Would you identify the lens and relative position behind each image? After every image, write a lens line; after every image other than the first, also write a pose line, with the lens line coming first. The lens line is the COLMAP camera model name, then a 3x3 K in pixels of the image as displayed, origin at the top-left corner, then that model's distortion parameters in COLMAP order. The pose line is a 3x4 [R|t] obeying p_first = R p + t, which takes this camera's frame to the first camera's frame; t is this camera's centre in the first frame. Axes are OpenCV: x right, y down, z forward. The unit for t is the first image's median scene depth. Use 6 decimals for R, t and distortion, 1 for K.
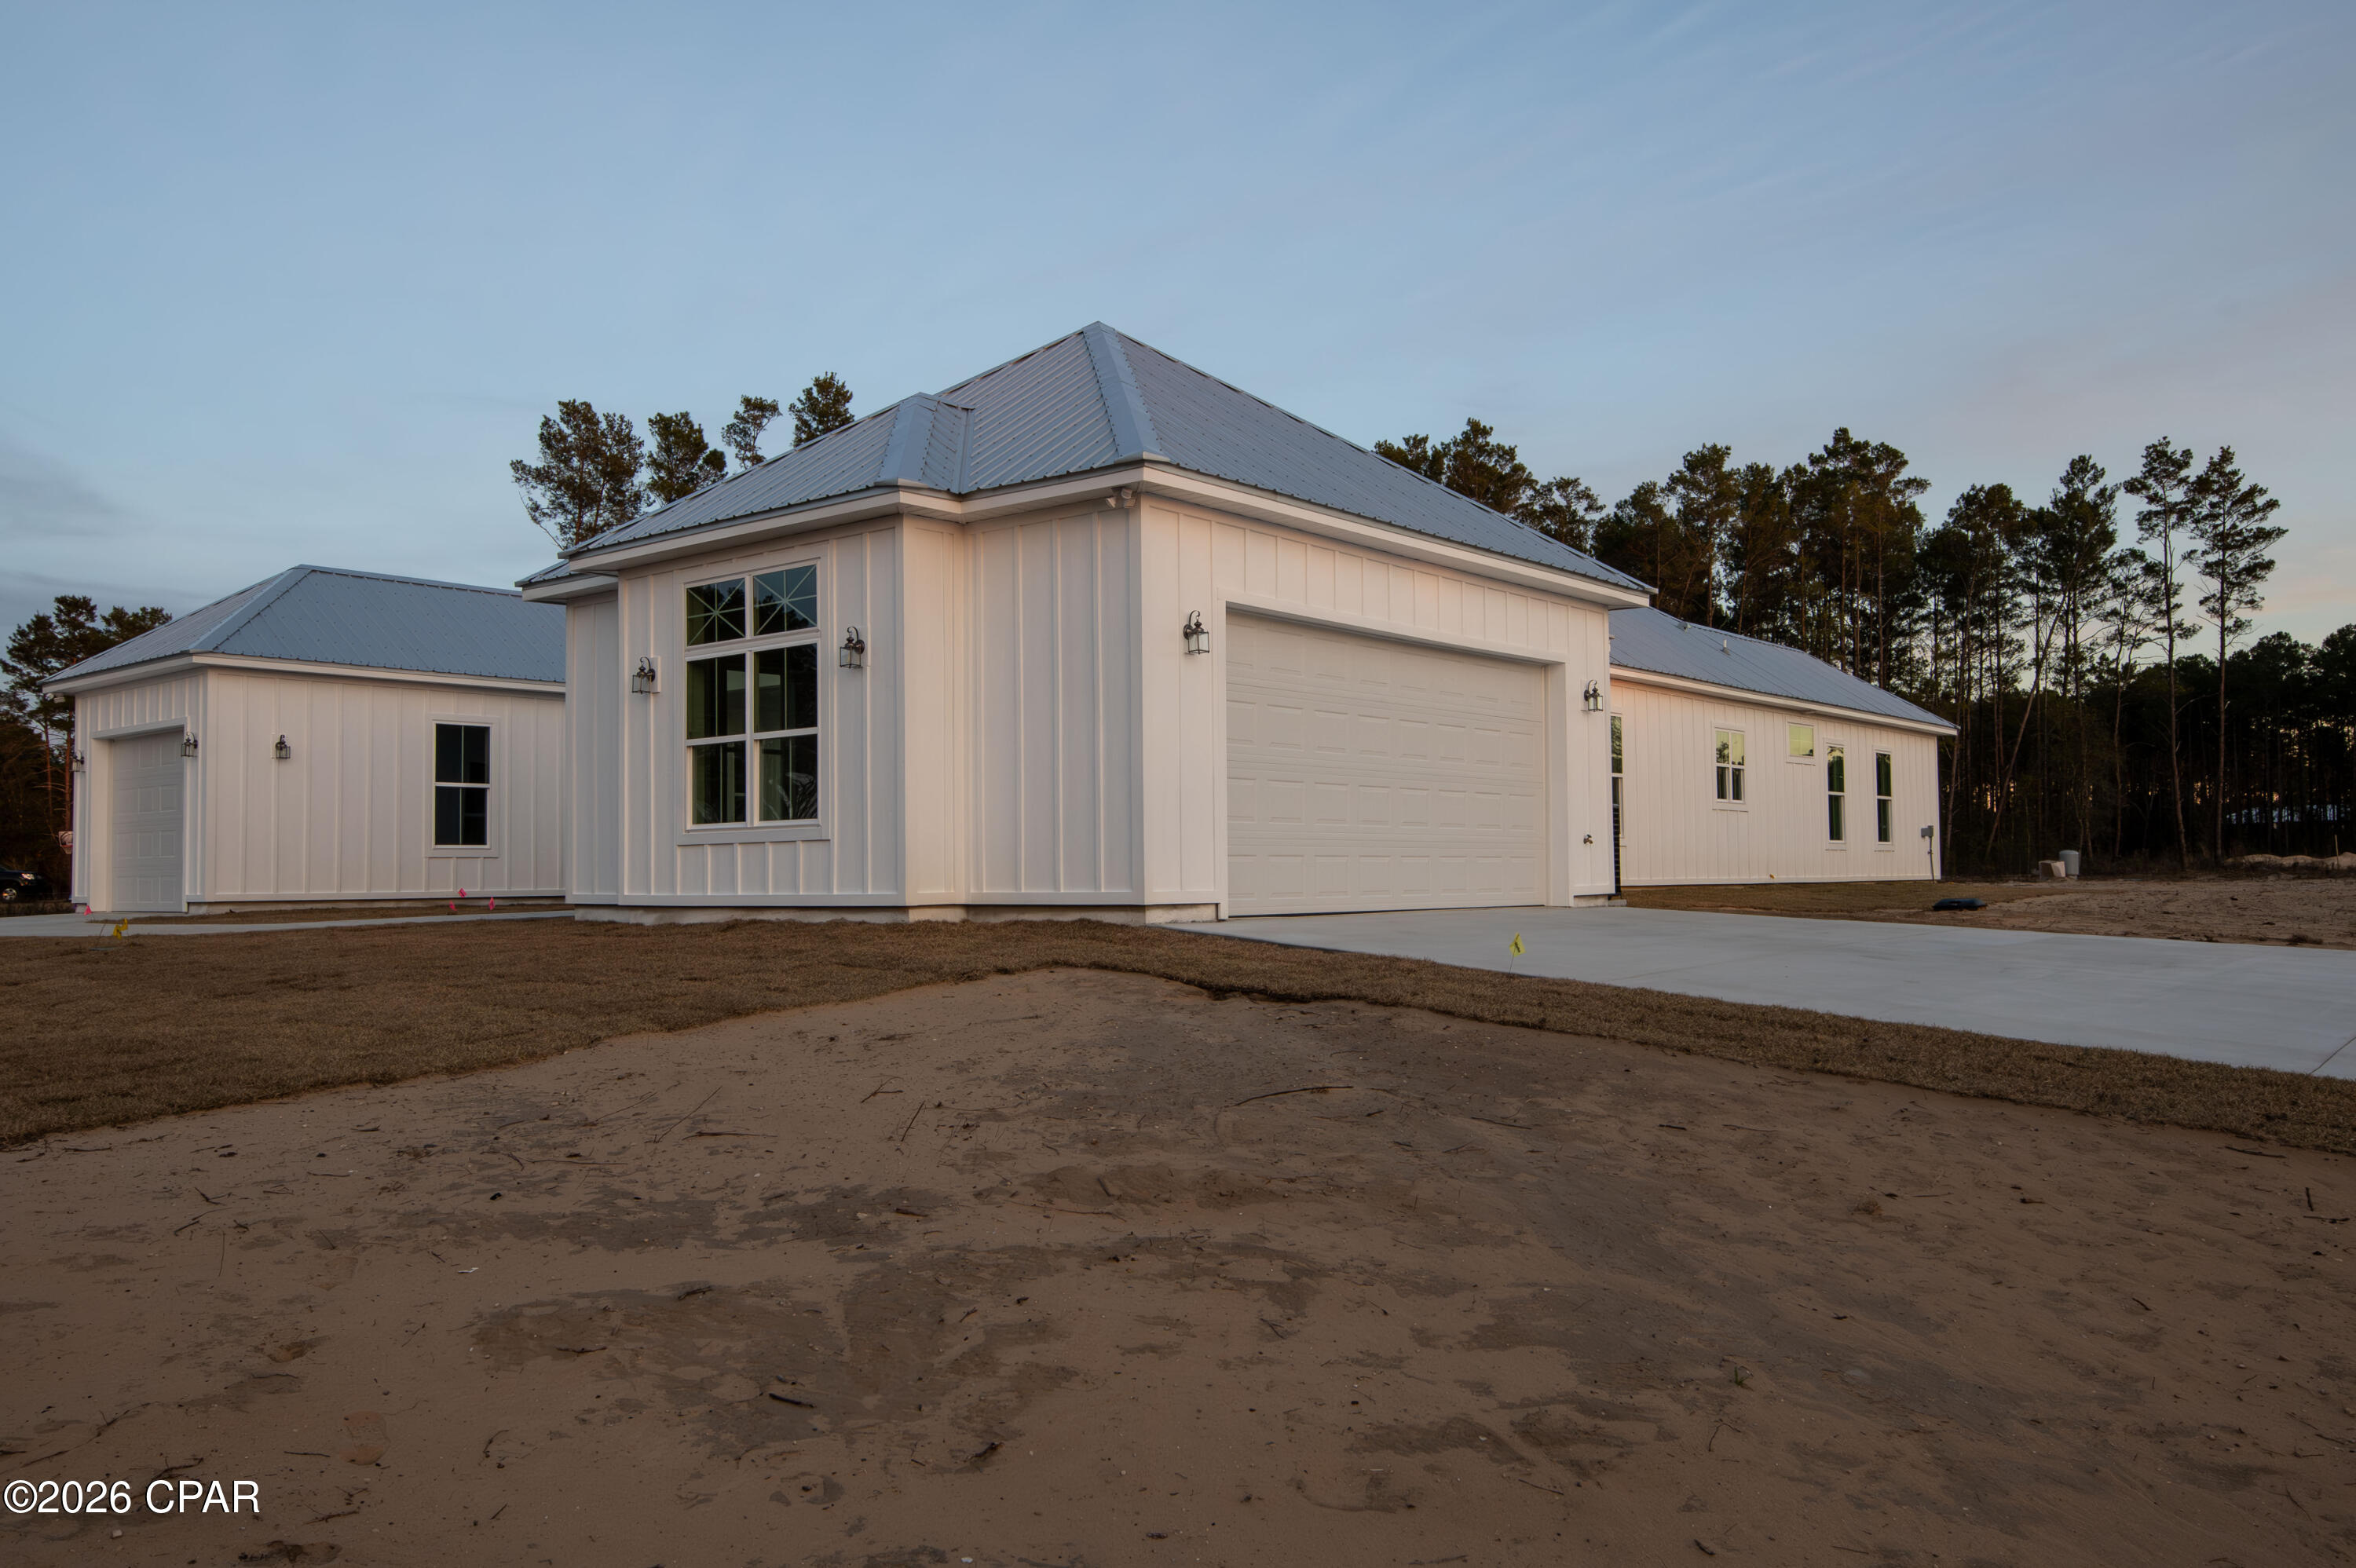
lens RADIAL K [[1732.8, 0, 1181.5], [0, 1732.8, 783.3], [0, 0, 1]] dist [0.038486, 0.000035]
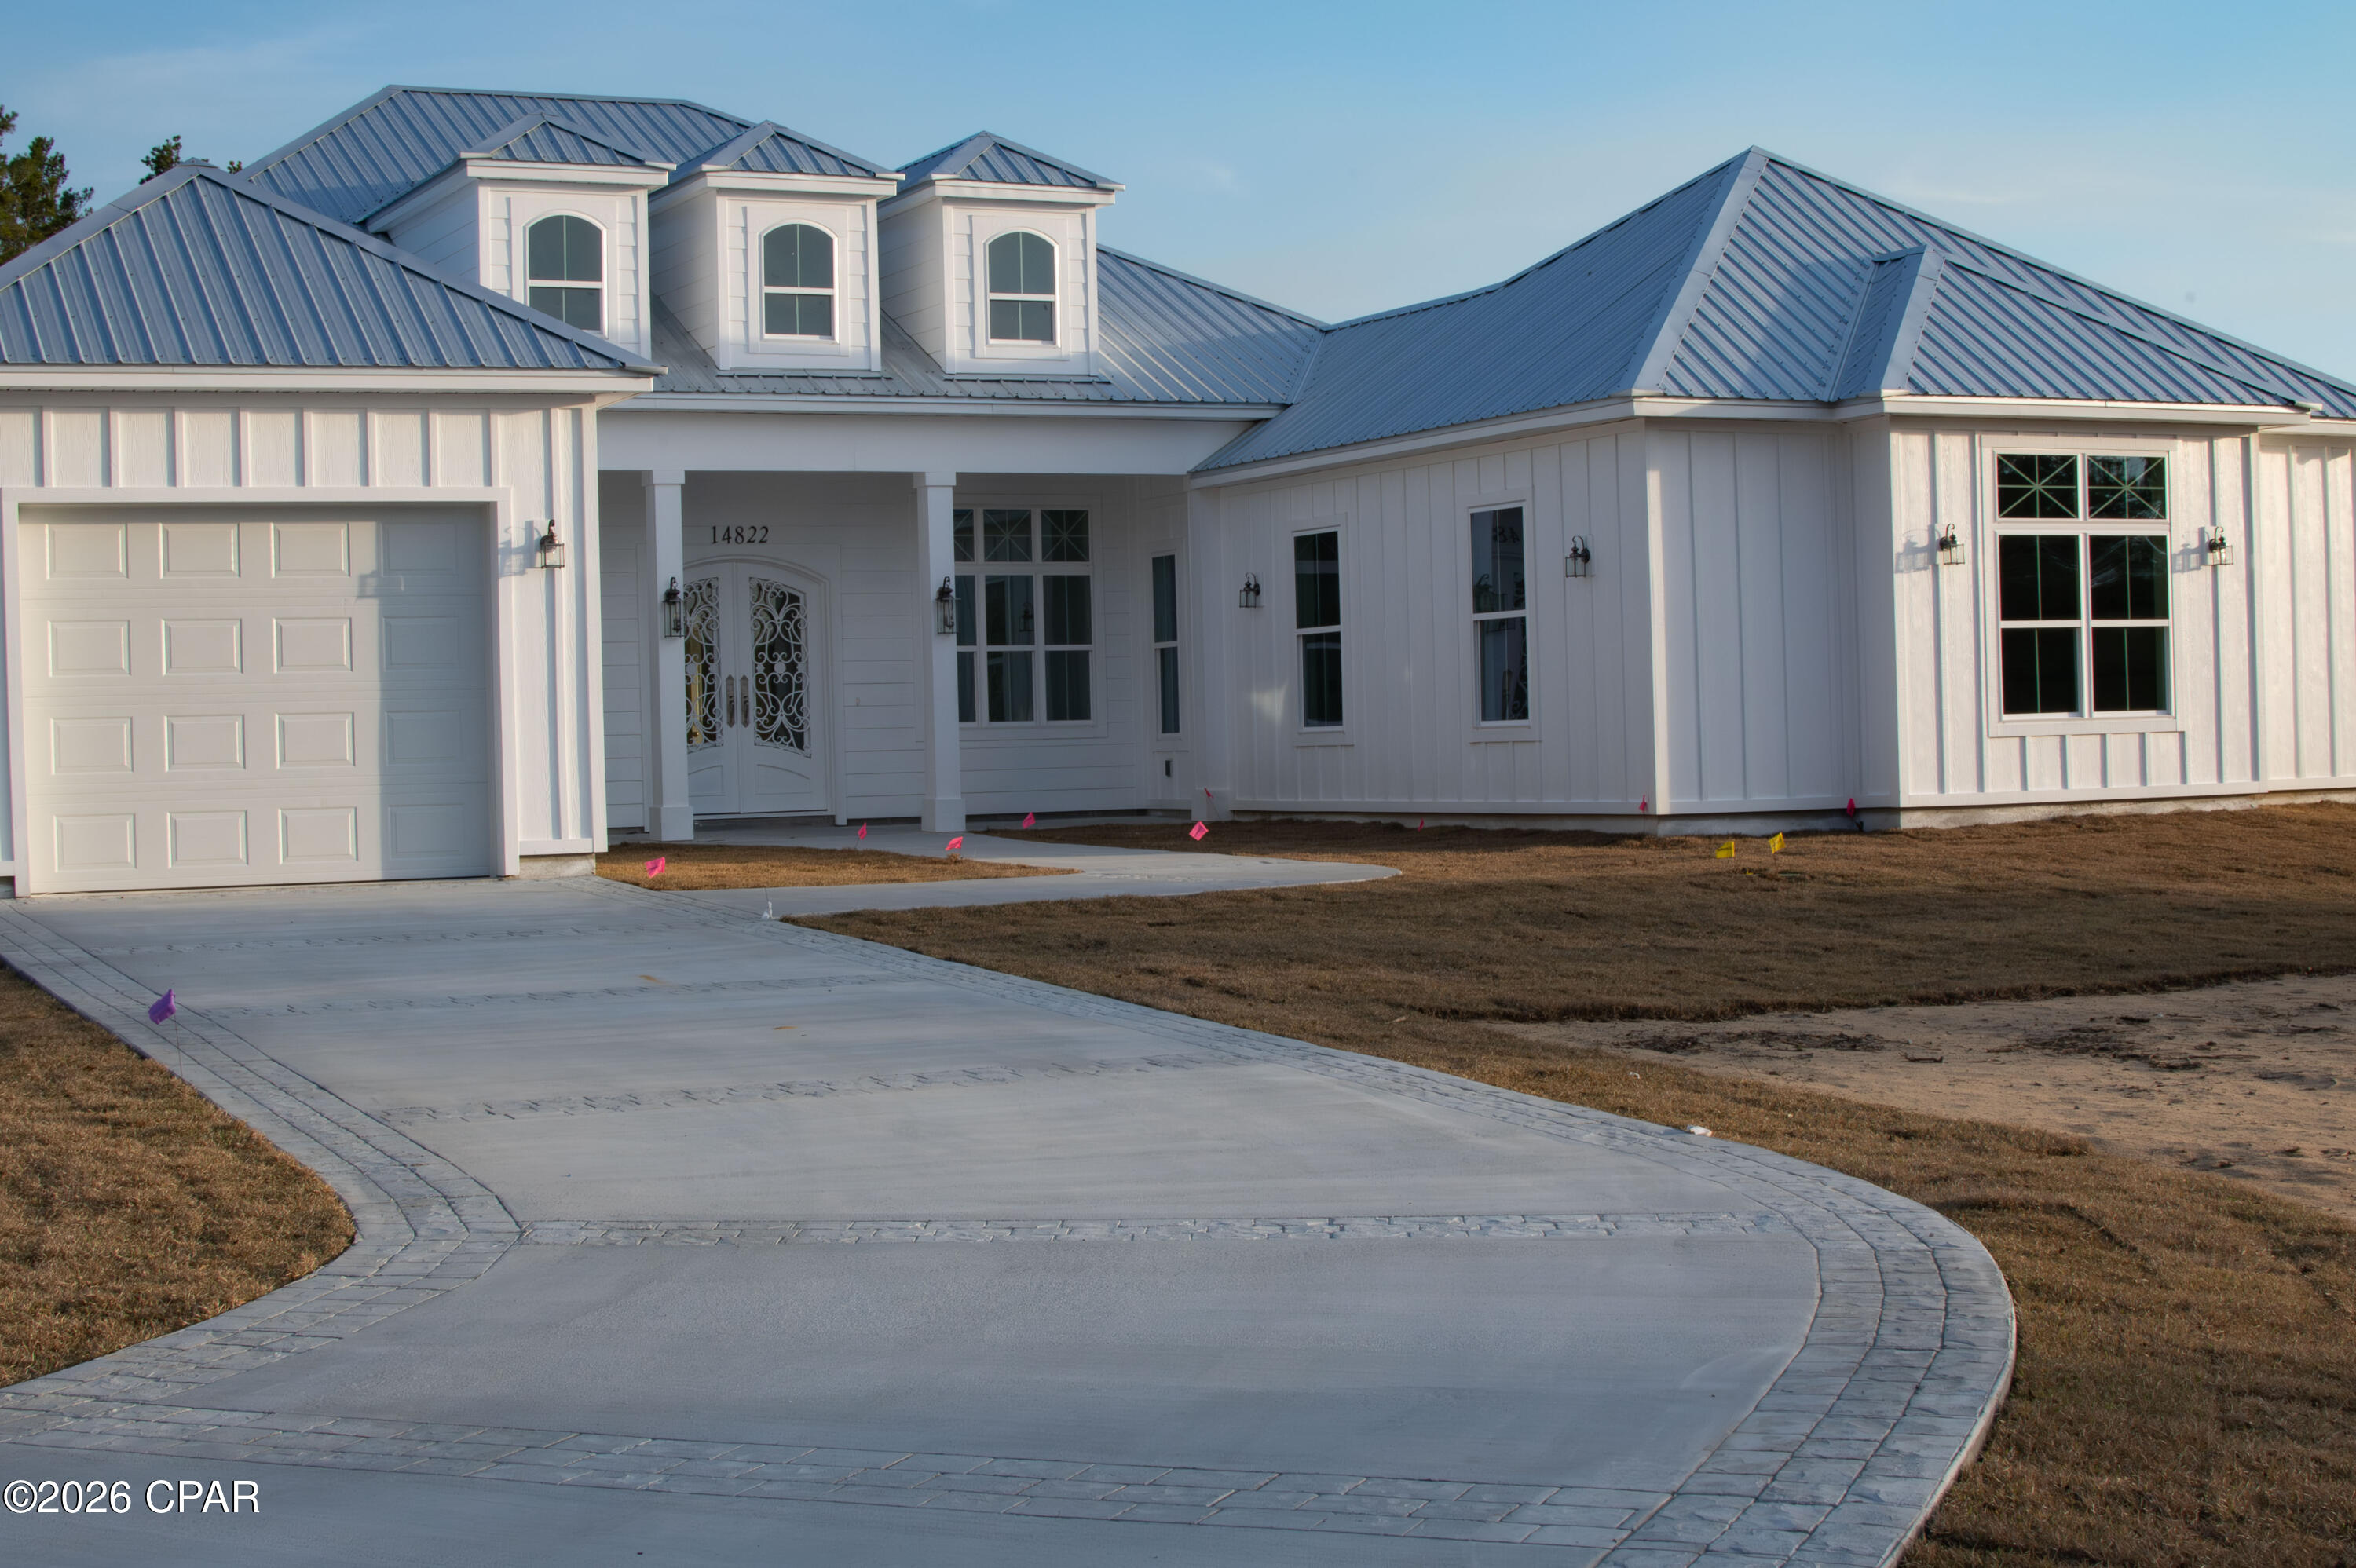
lens RADIAL K [[3637.4, 0, 1167.6], [0, 3637.4, 756.5], [0, 0, 1]] dist [-0.144611, 0.000000]
pose [[0.434918, 0.002838, 0.900465, -2.250752], [-0.022710, 0.999712, 0.007818, 0.042268], [-0.900183, -0.023850, 0.434857, 0.590269]]
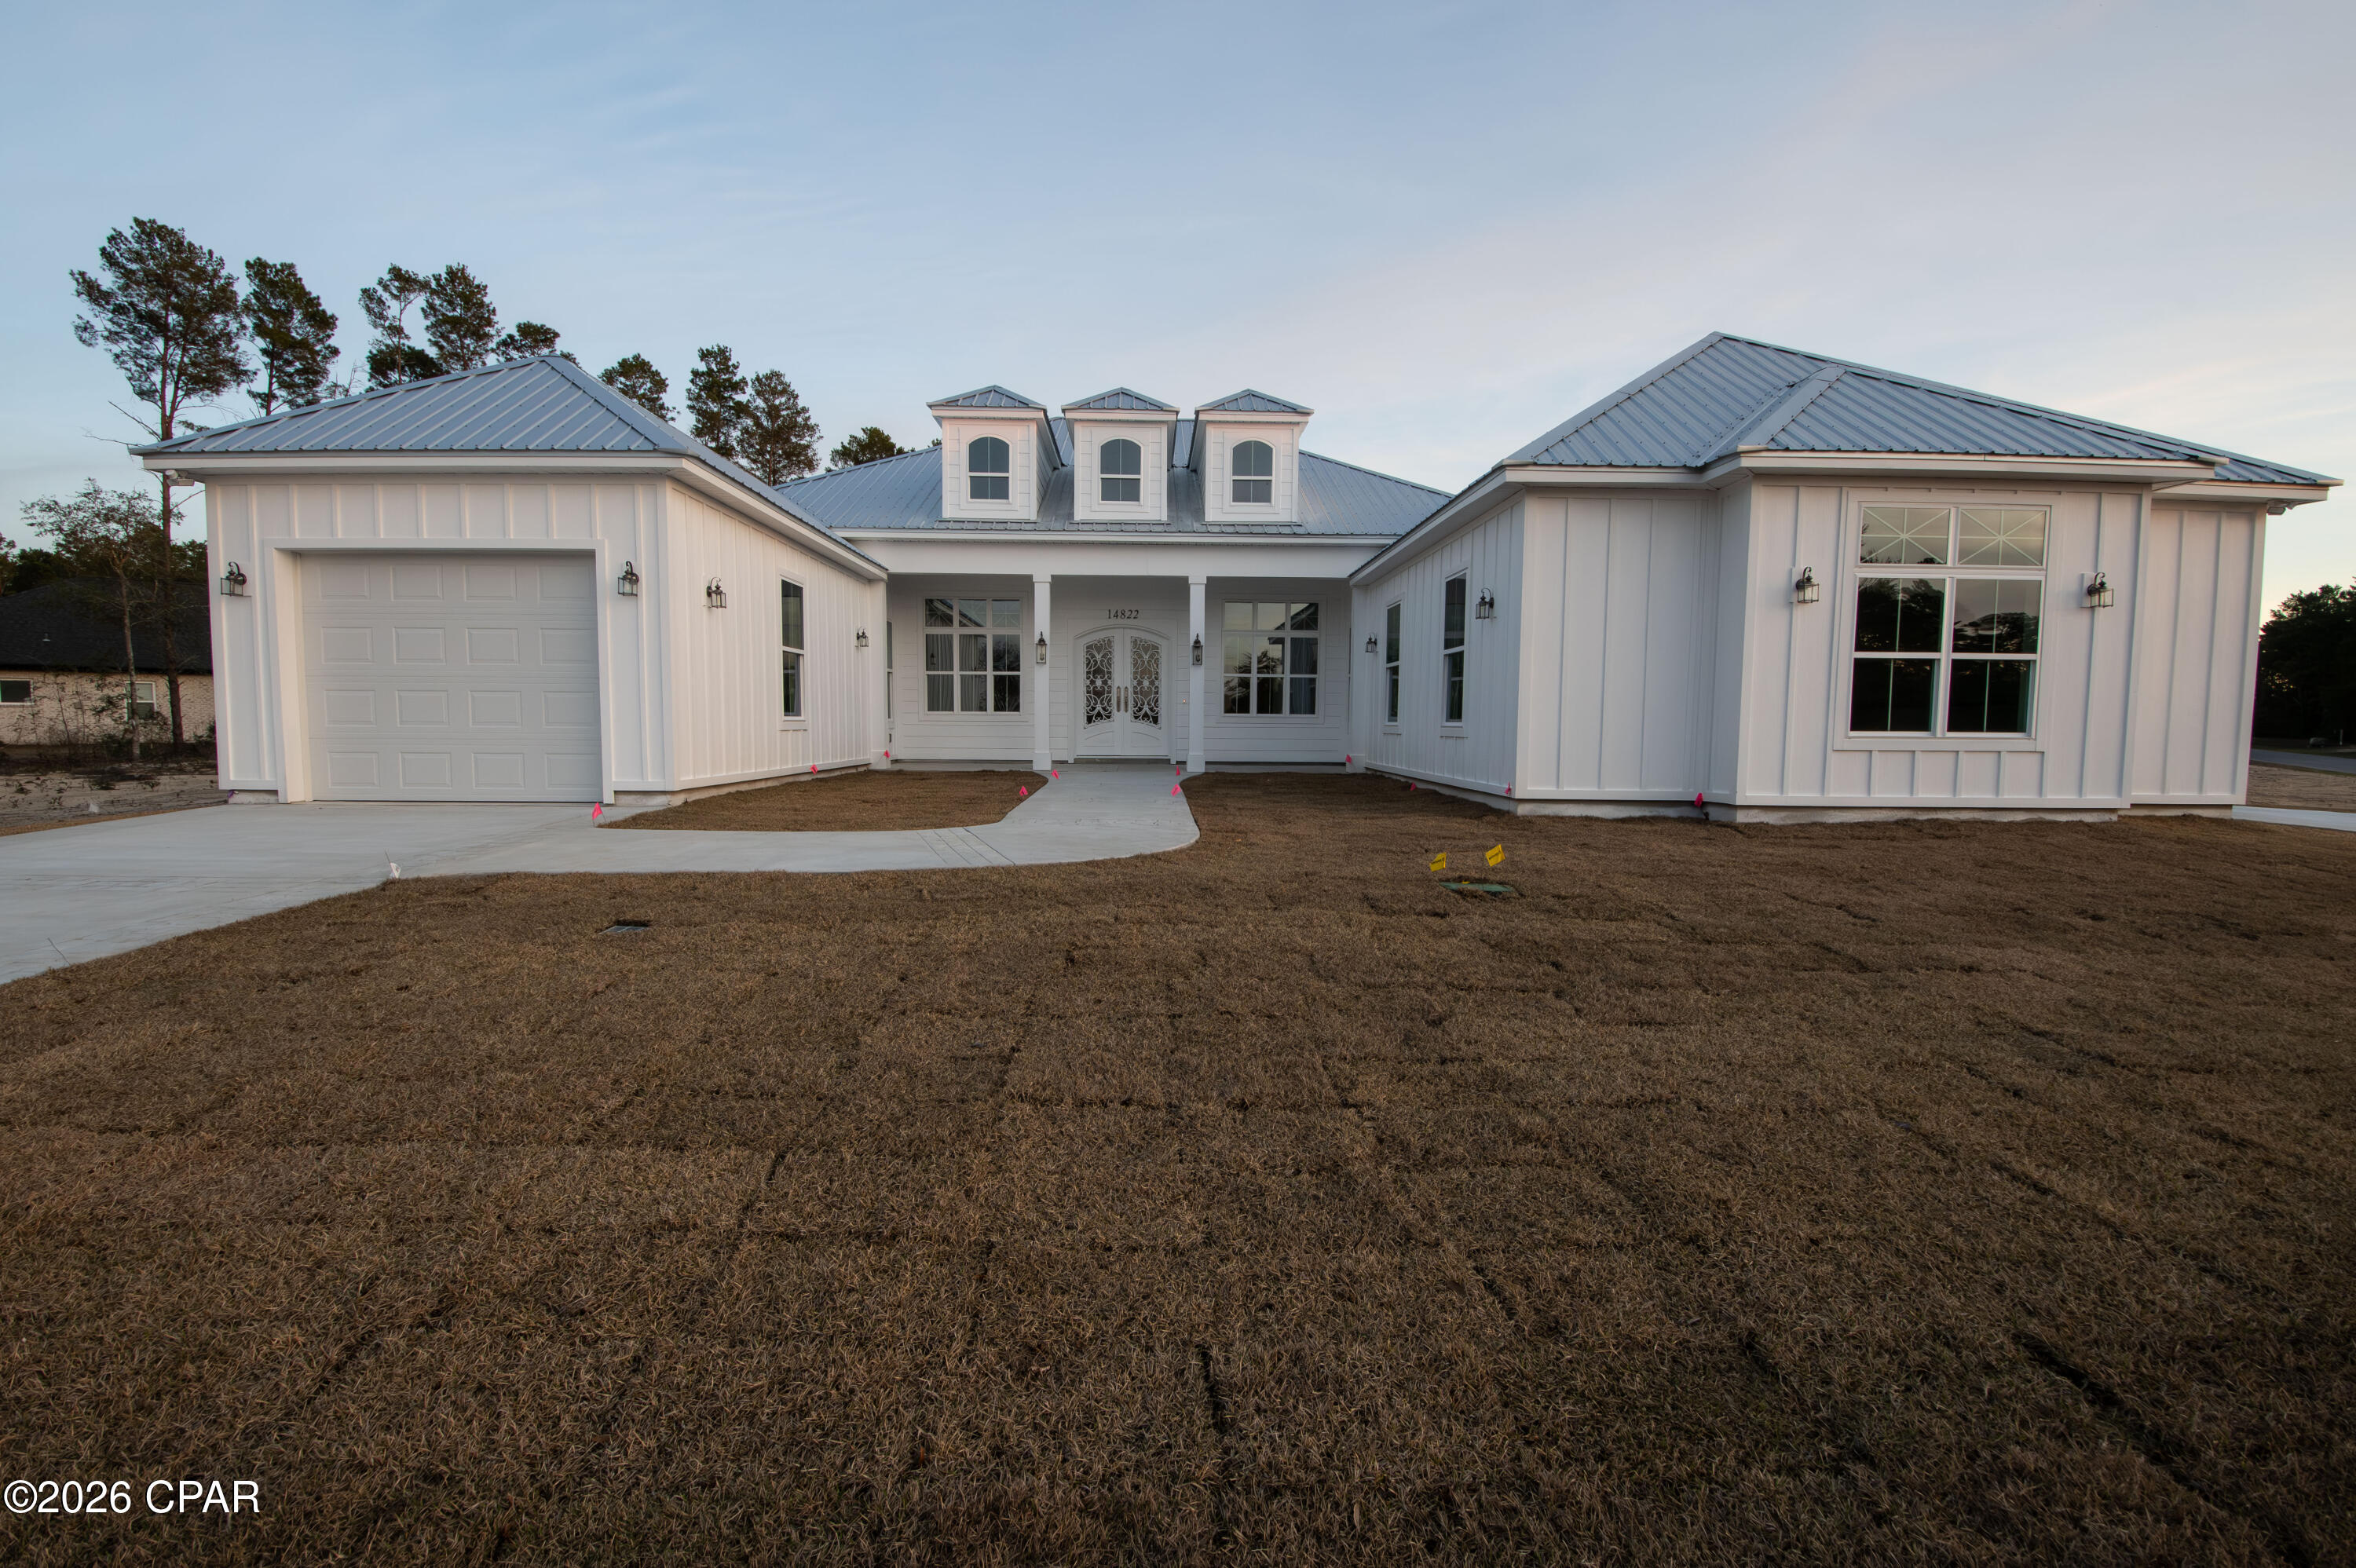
lens RADIAL K [[1029.4, 0, 1164.0], [0, 1029.4, 800.1], [0, 0, 1]] dist [-0.003734, -0.004521]
pose [[0.774233, -0.023988, 0.632446, -1.053834], [-0.050852, 0.993693, 0.099943, 0.024845], [-0.630855, -0.109540, 0.768130, 0.799802]]
